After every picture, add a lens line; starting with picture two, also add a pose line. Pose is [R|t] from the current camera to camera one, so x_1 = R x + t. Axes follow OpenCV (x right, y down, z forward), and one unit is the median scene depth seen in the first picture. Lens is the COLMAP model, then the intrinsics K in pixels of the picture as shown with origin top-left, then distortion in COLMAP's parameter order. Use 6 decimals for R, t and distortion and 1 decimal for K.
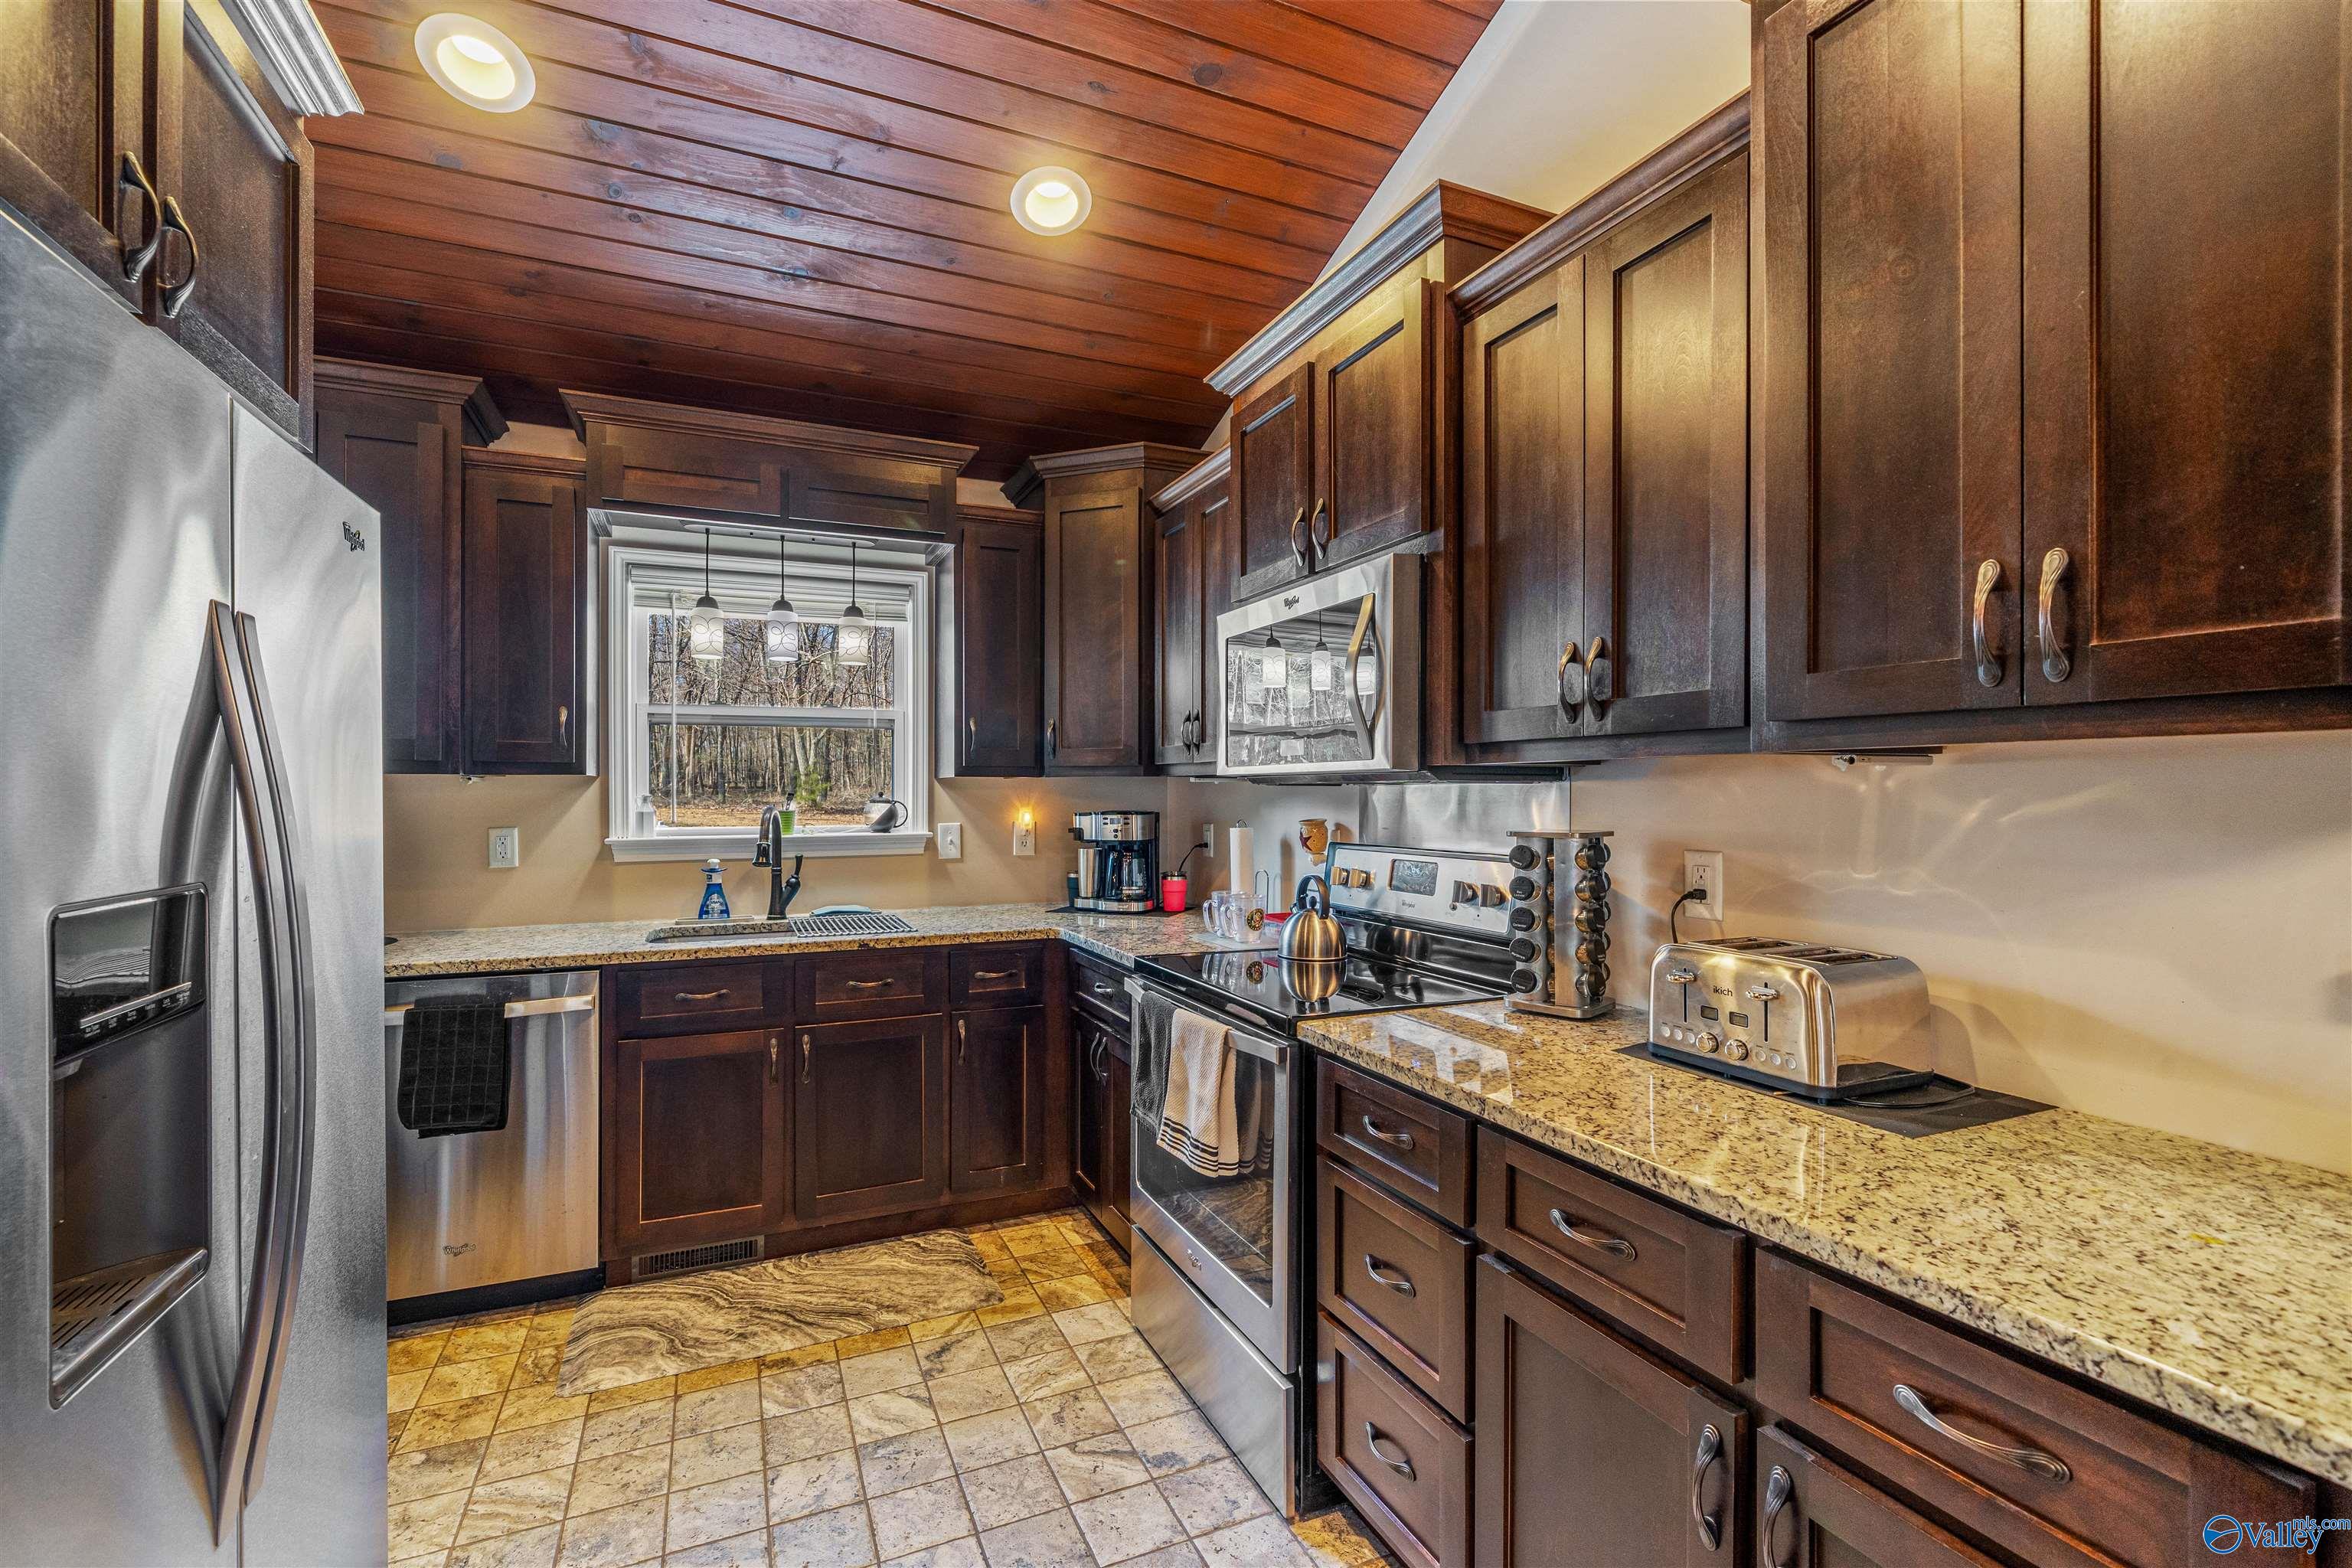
lens RADIAL K [[1029.5, 0, 1171.5], [0, 1029.5, 786.3], [0, 0, 1]] dist [0.000967, 0.000256]
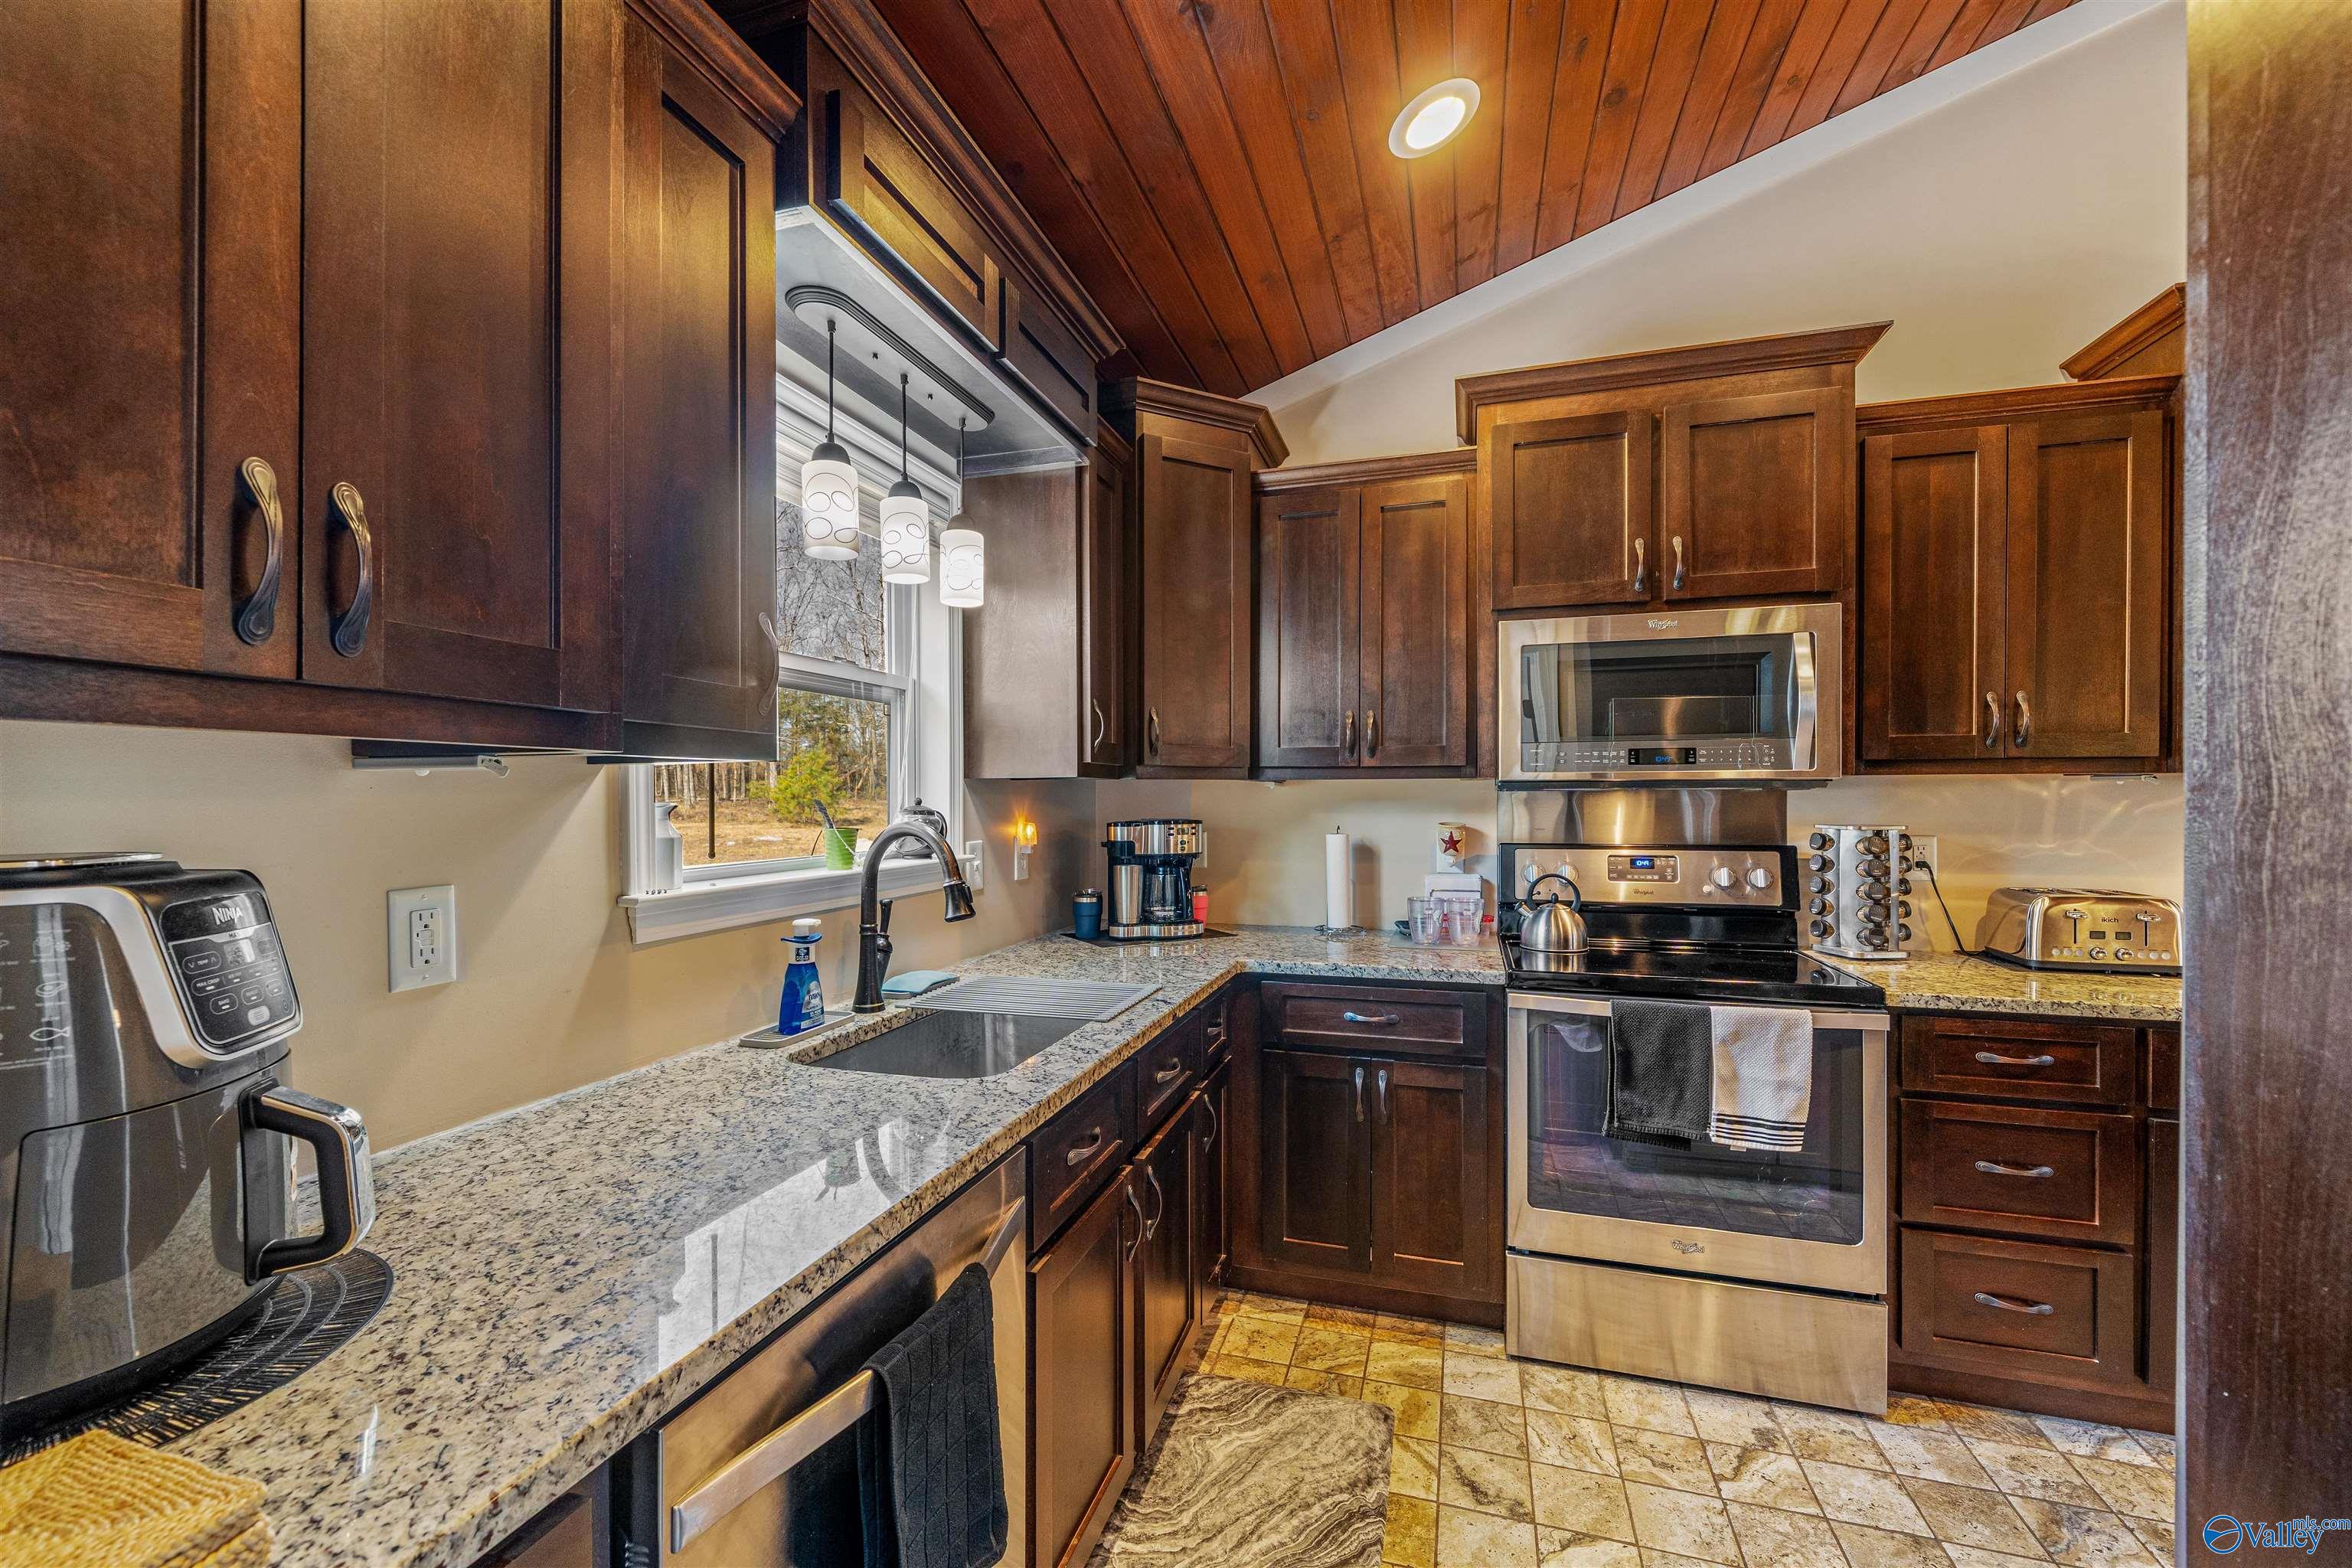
lens RADIAL K [[951.1, 0, 1178.7], [0, 951.1, 798.9], [0, 0, 1]] dist [0.000852, 0.000067]
pose [[0.651231, -0.001030, 0.758879, -0.942899], [-0.003391, 0.999985, 0.004268, 0.004824], [-0.758872, -0.005353, 0.651217, 0.693693]]
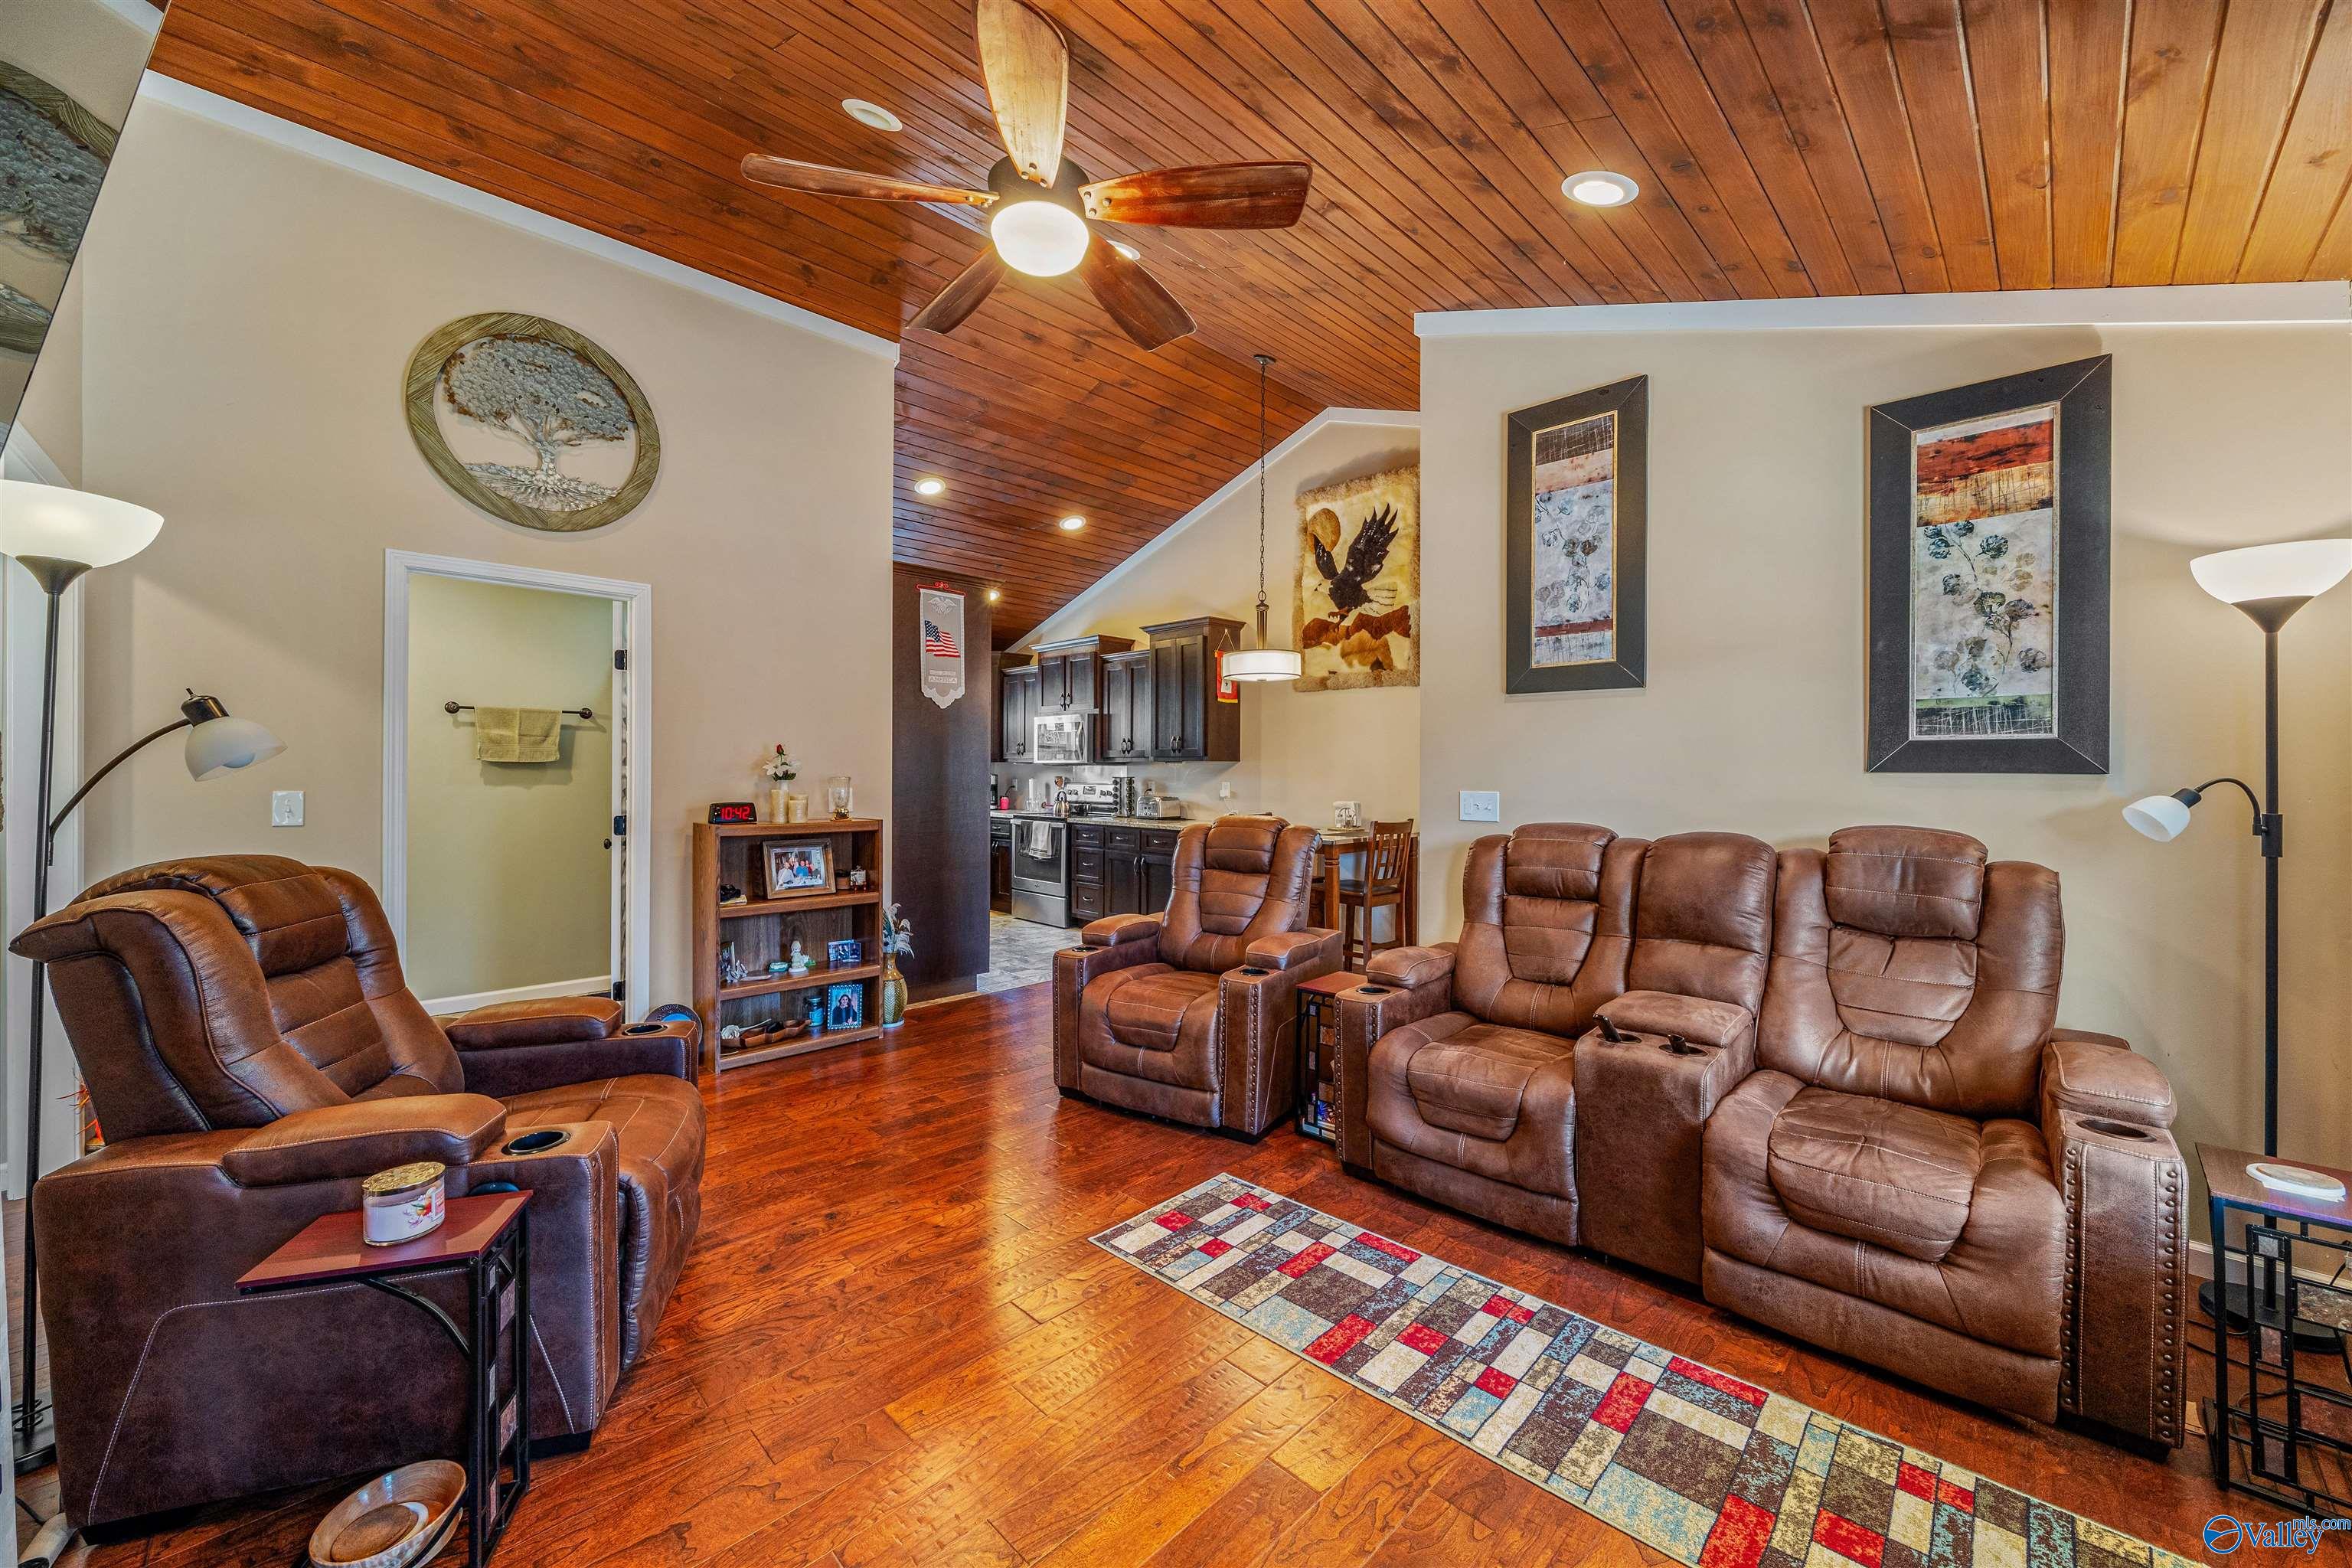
lens RADIAL K [[882.5, 0, 1162.7], [0, 882.5, 770.2], [0, 0, 1]] dist [-0.000879, -0.000101]
pose [[0.938440, 0.003570, 0.345425, -0.627952], [-0.005985, 0.999965, 0.005923, -0.006950], [-0.345392, -0.007626, 0.938428, -2.121368]]
